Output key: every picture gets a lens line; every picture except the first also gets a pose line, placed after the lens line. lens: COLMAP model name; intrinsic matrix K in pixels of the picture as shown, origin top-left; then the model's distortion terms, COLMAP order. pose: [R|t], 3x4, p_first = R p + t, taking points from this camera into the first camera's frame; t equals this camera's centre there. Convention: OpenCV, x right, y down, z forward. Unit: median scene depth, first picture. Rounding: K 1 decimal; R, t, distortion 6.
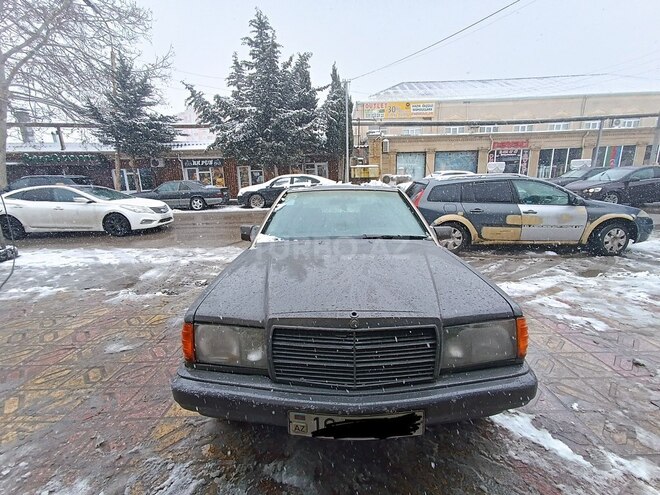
lens RADIAL K [[295.0, 0, 324.5], [0, 295.0, 241.5], [0, 0, 1]] dist [-0.001407, 0.018432]
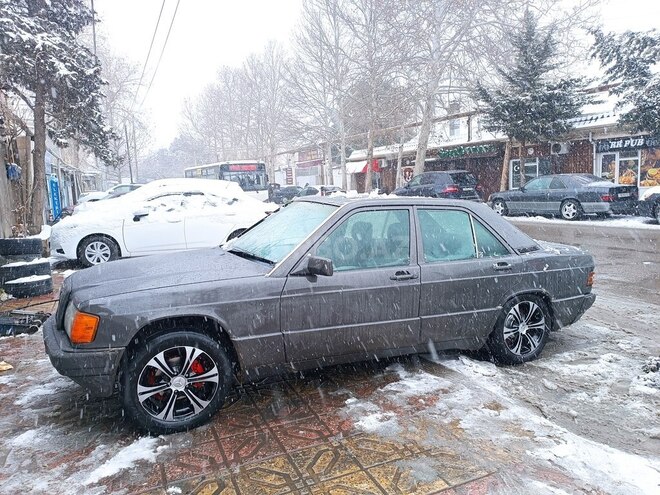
lens RADIAL K [[466.2, 0, 333.6], [0, 466.2, 248.9], [0, 0, 1]] dist [0.038459, -0.030870]
pose [[0.427685, 0.134279, -0.893899, 0.256387], [-0.166712, 0.983658, 0.067999, -0.026376], [0.888422, 0.119941, 0.443082, 0.089375]]
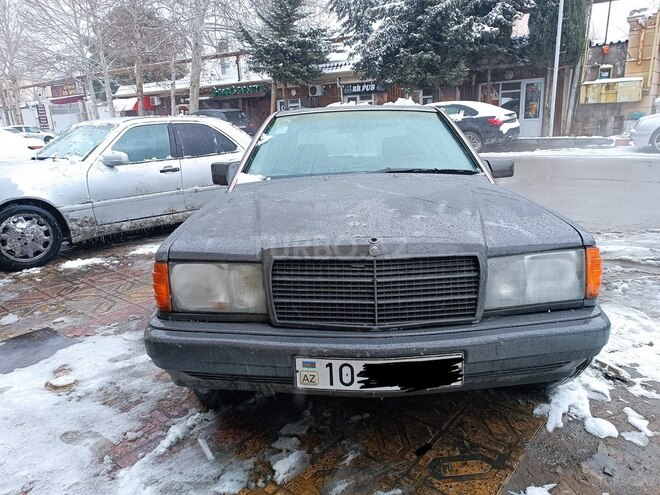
lens RADIAL K [[466.2, 0, 333.6], [0, 466.2, 248.9], [0, 0, 1]] dist [0.038459, -0.030870]
pose [[0.777097, 0.167412, -0.606706, 0.358799], [-0.117567, 0.985619, 0.121382, -0.006435], [0.618302, -0.022997, 0.785604, 0.037786]]
